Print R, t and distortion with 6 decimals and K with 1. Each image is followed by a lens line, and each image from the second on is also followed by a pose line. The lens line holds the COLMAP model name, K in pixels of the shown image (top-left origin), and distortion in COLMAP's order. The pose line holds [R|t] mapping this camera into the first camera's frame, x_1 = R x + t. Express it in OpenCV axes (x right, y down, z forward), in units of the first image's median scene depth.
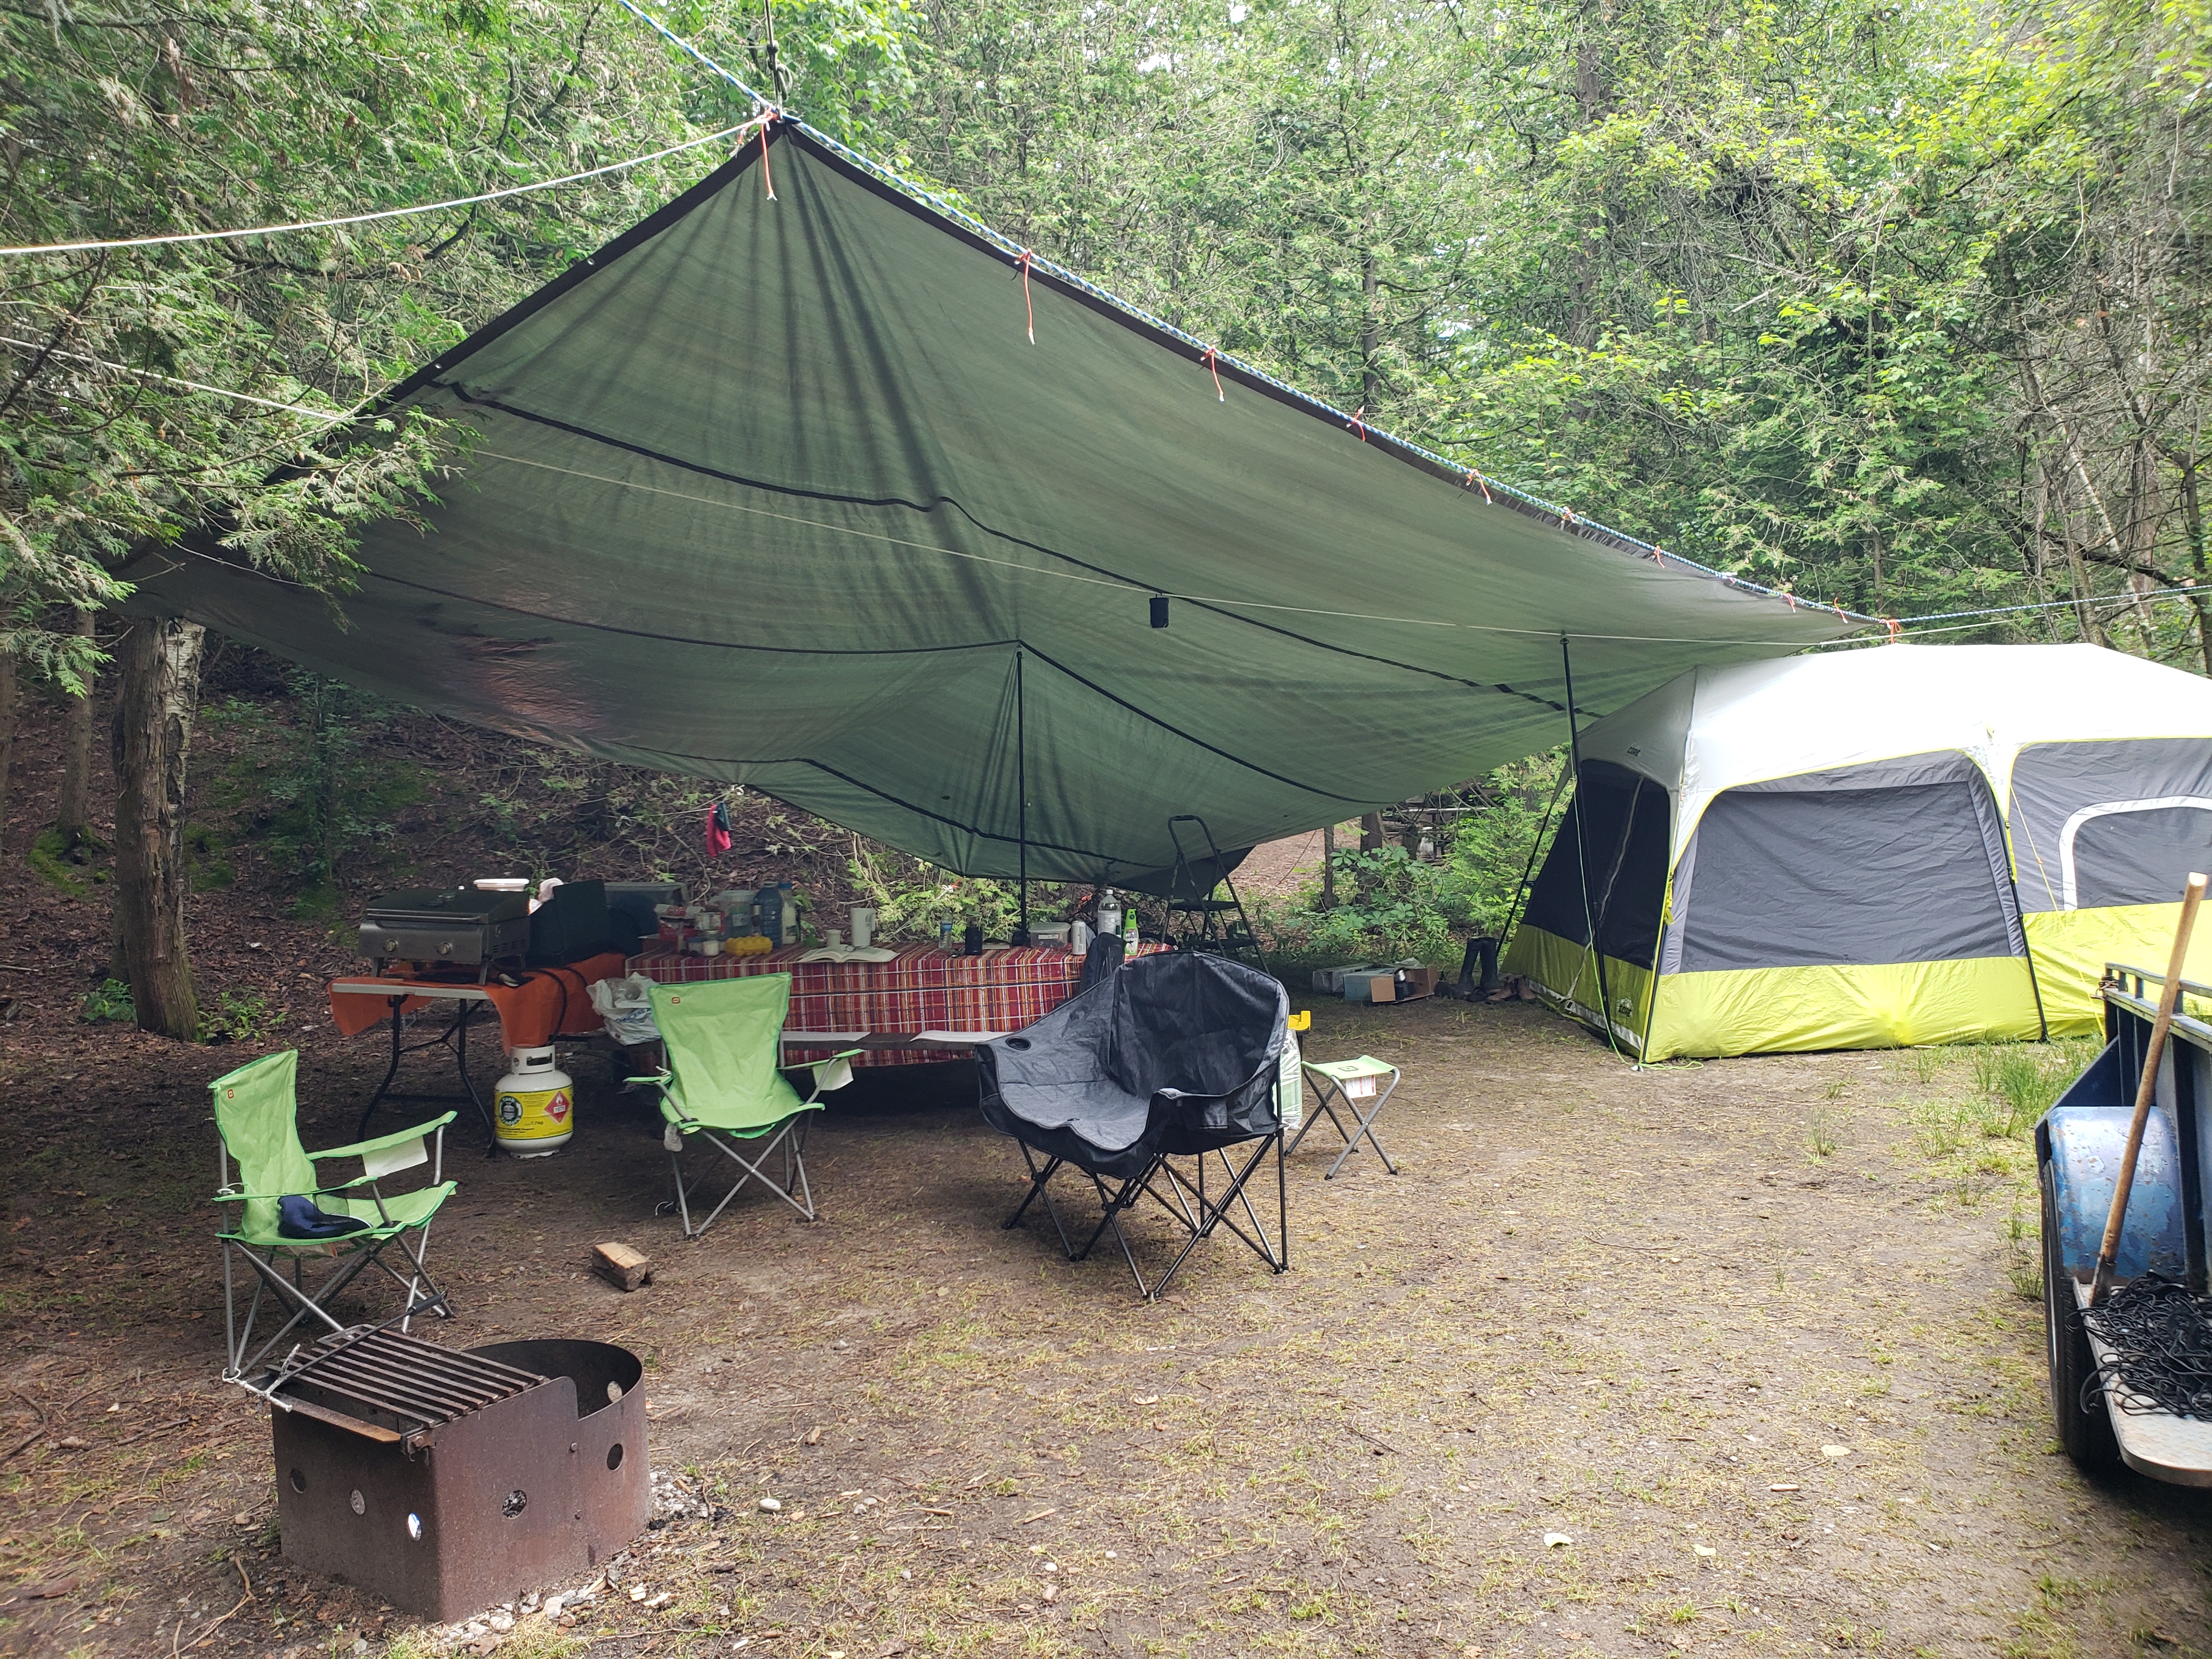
lens RADIAL K [[1932.8, 0, 1194.6], [0, 1932.8, 833.5], [0, 0, 1]] dist [0.205812, -0.621814]
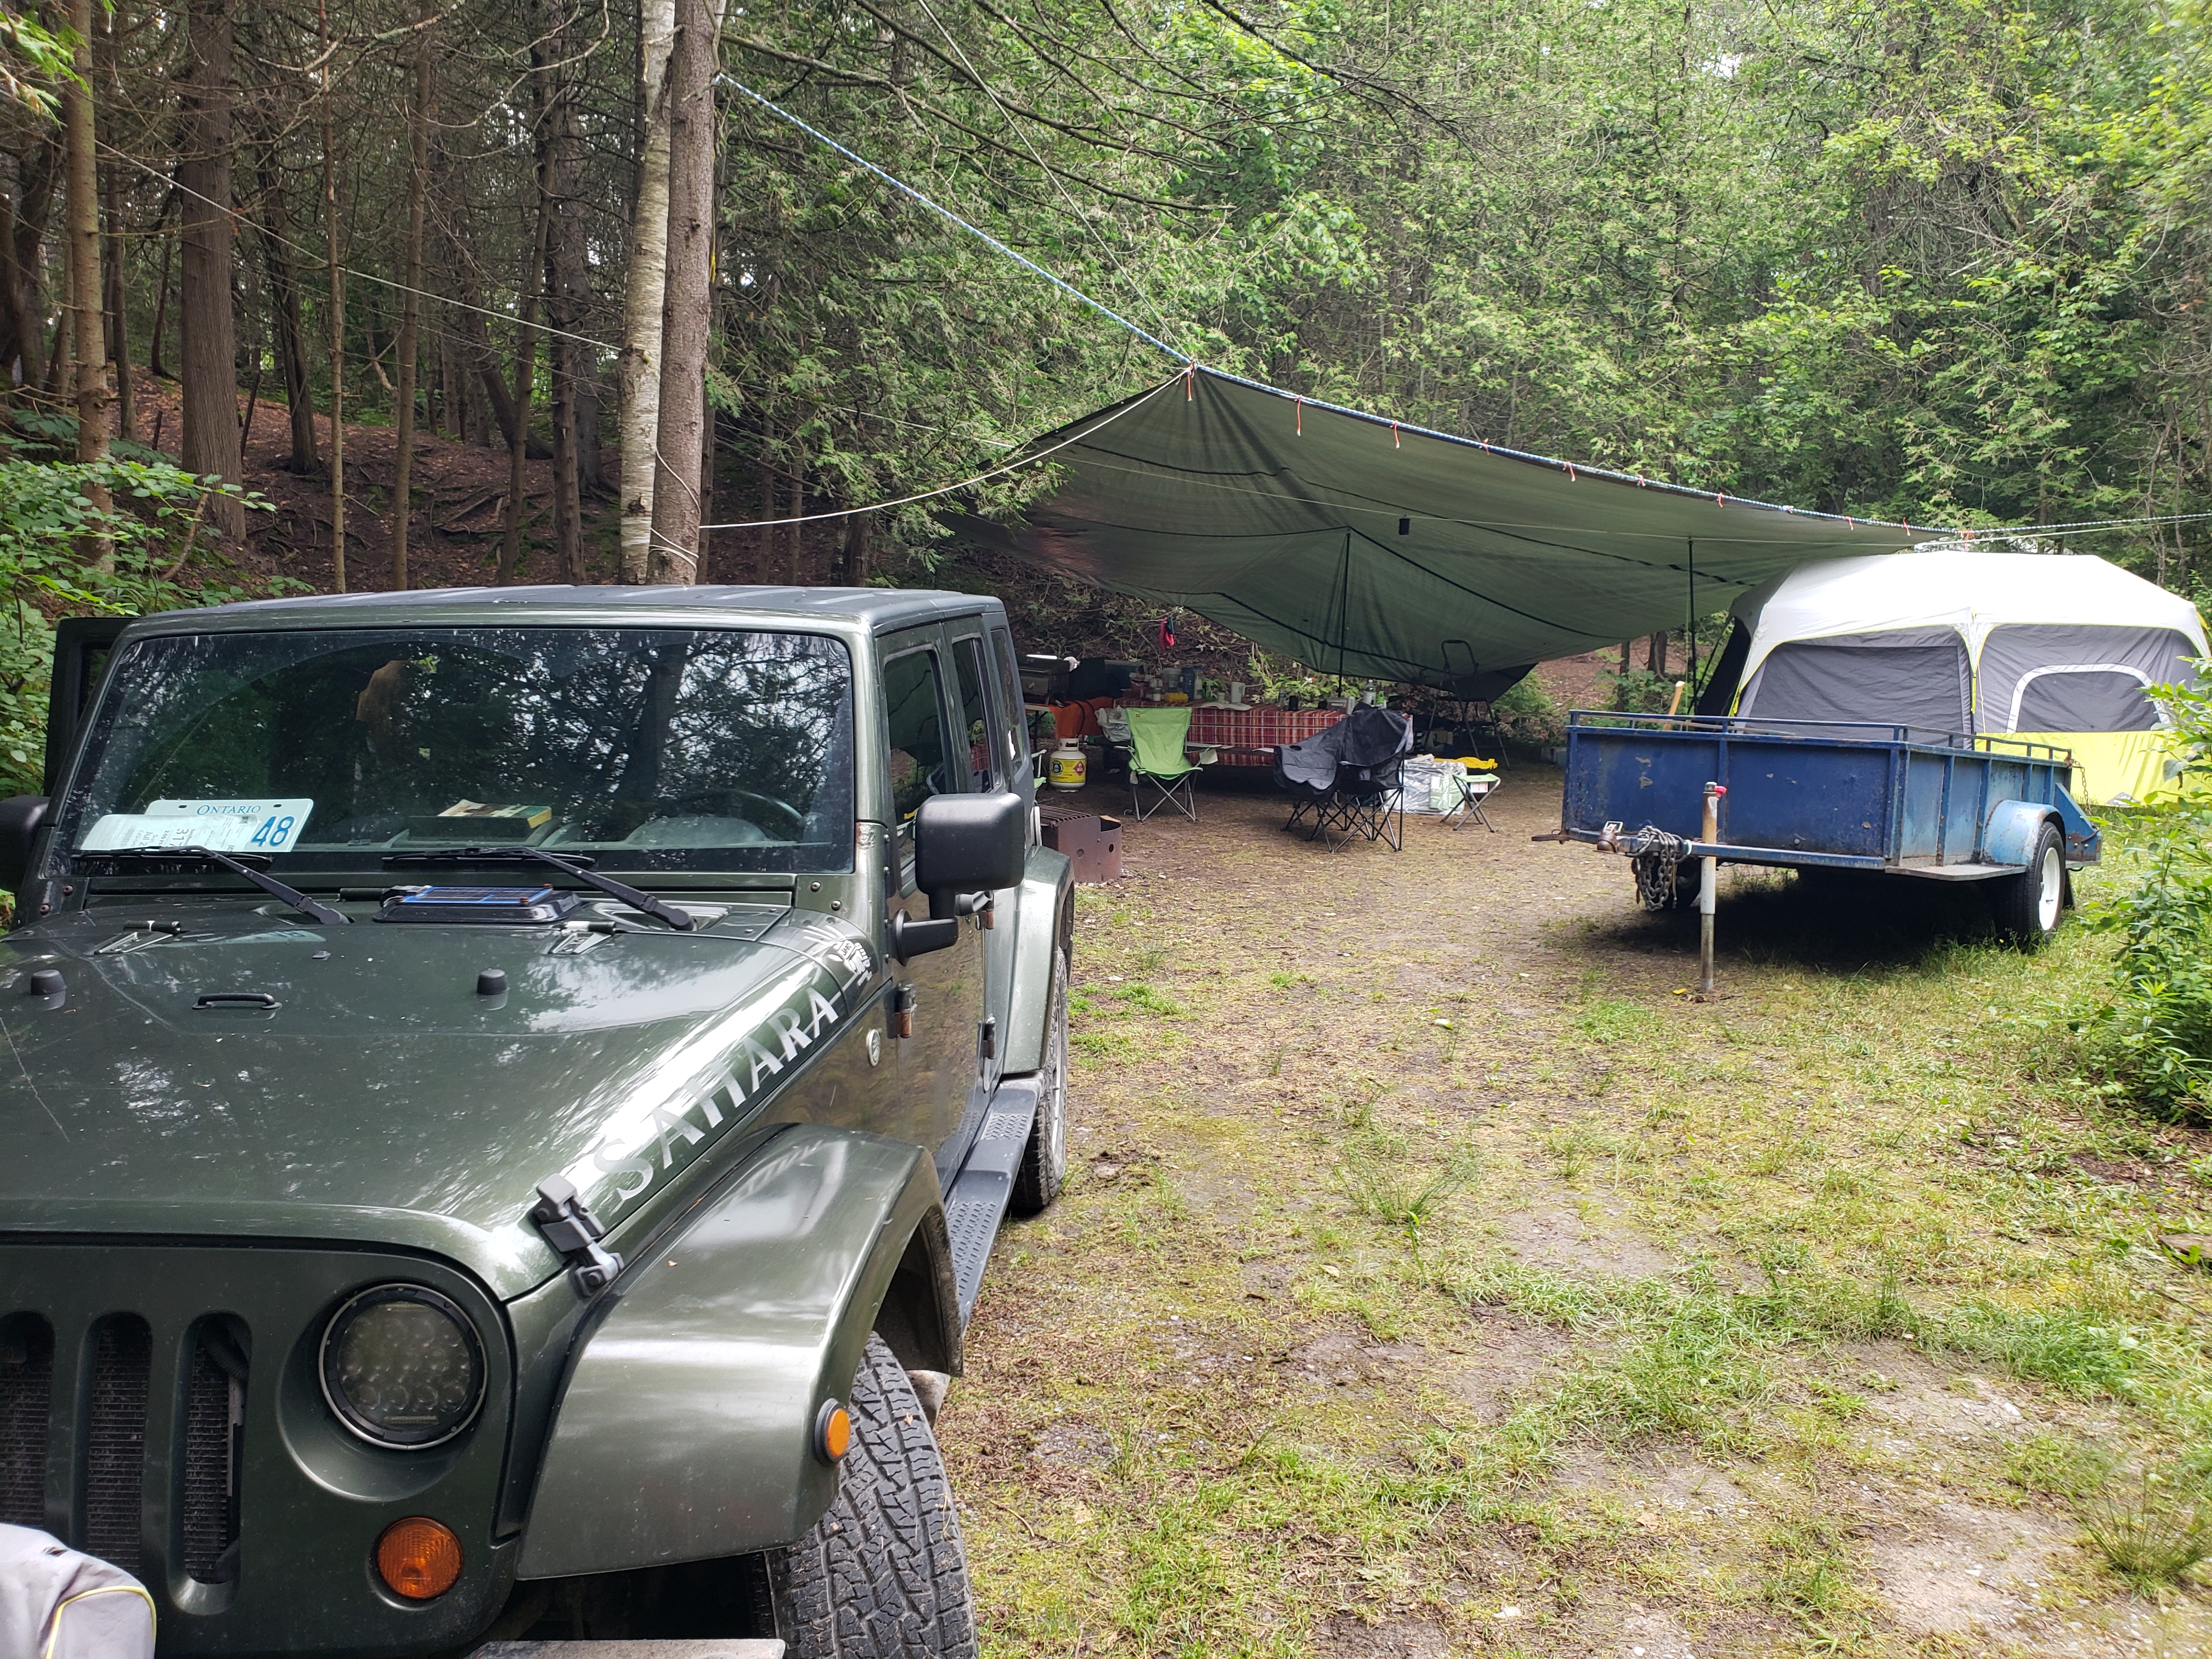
lens RADIAL K [[1932.8, 0, 1194.6], [0, 1932.8, 833.5], [0, 0, 1]] dist [0.205812, -0.621814]
pose [[0.971450, 0.080604, -0.223133, 0.180868], [-0.058859, 0.992995, 0.102455, -0.003307], [0.229828, -0.086396, 0.969389, -0.683371]]
